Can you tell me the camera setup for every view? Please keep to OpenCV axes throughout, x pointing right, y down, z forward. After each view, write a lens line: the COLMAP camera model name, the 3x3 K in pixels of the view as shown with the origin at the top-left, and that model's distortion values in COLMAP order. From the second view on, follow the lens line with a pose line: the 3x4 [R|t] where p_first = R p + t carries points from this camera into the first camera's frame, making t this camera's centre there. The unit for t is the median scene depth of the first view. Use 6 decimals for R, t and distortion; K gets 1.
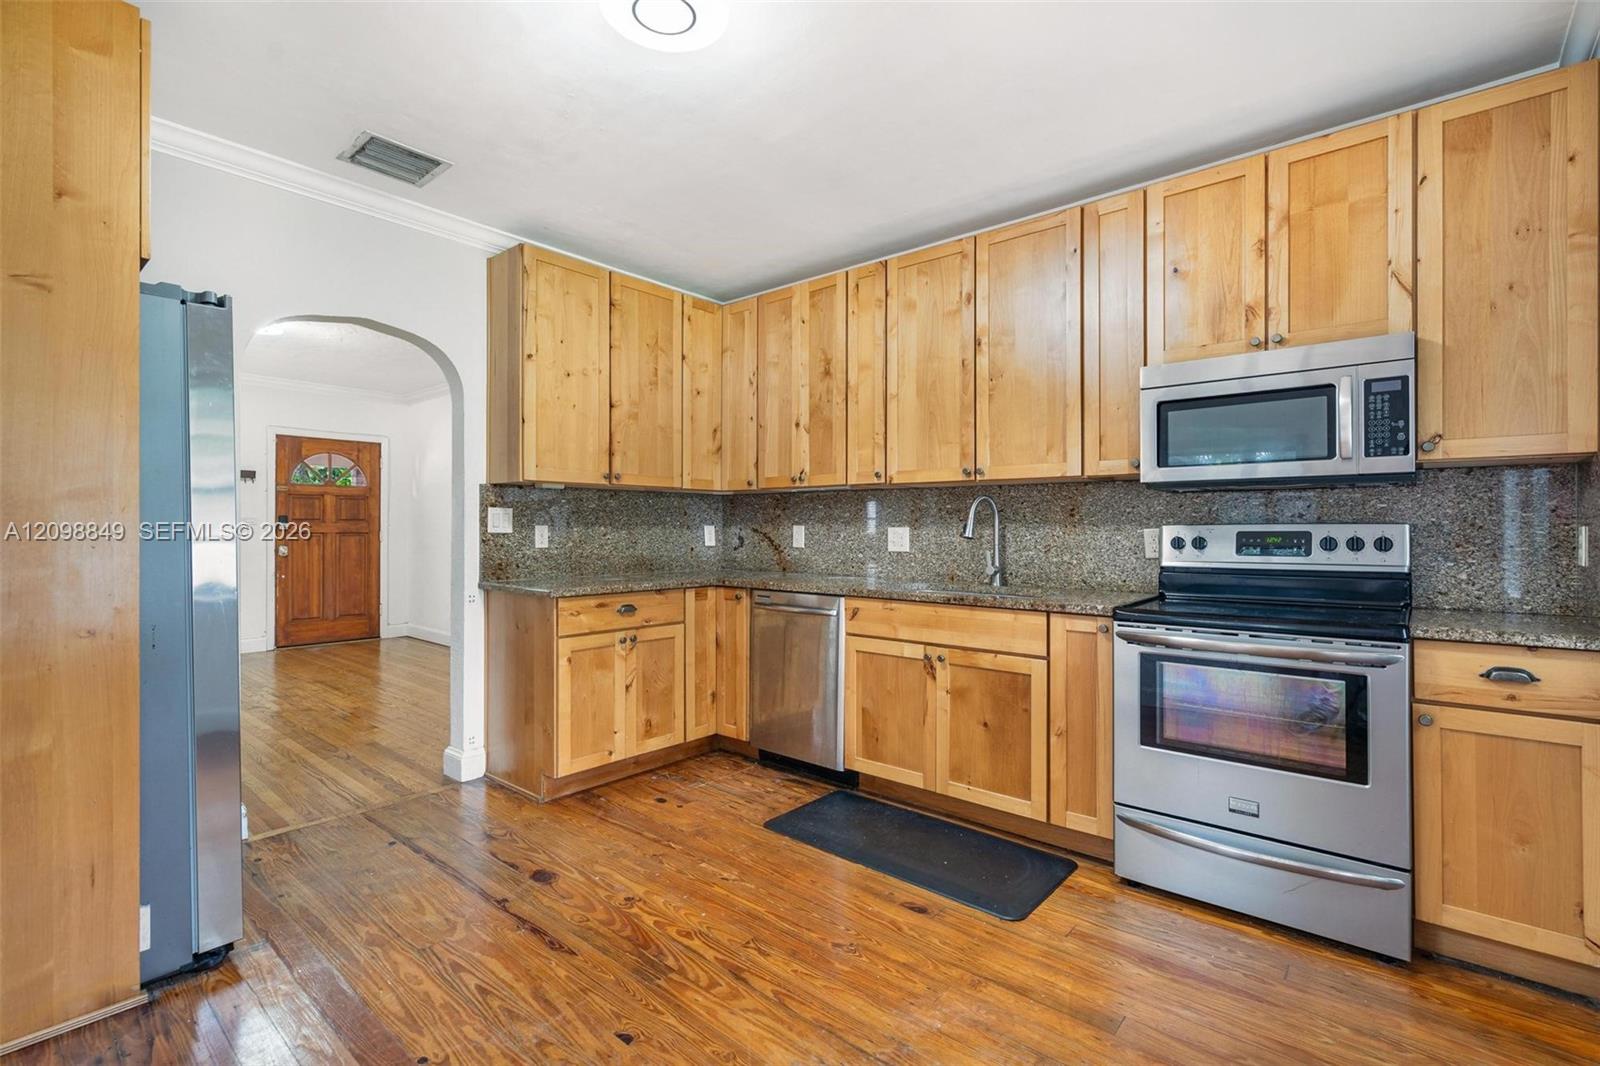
lens RADIAL K [[728.7, 0, 804.3], [0, 728.7, 529.5], [0, 0, 1]] dist [-0.002451, -0.000309]
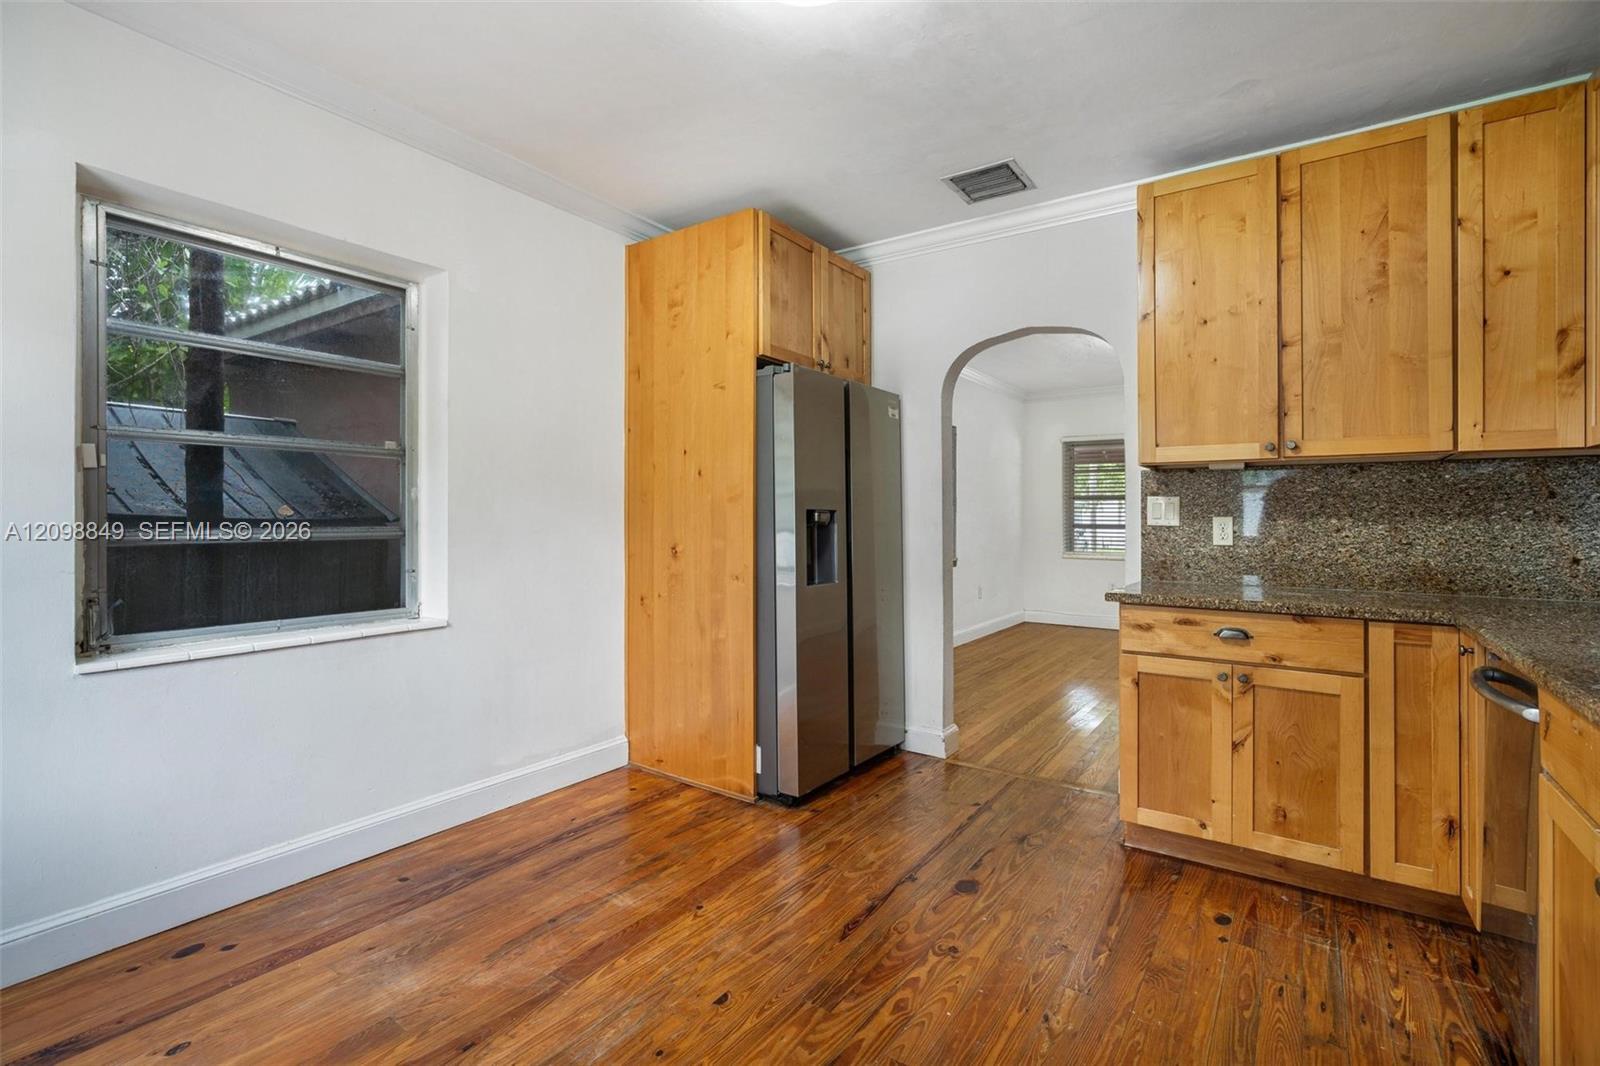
lens RADIAL K [[728.7, 0, 804.5], [0, 728.7, 521.7], [0, 0, 1]] dist [-0.002451, -0.000309]
pose [[0.104092, 0.002192, -0.994565, 0.412781], [-0.006297, 0.999979, 0.001545, 0.001579], [0.994548, 0.006102, 0.104104, 0.508783]]
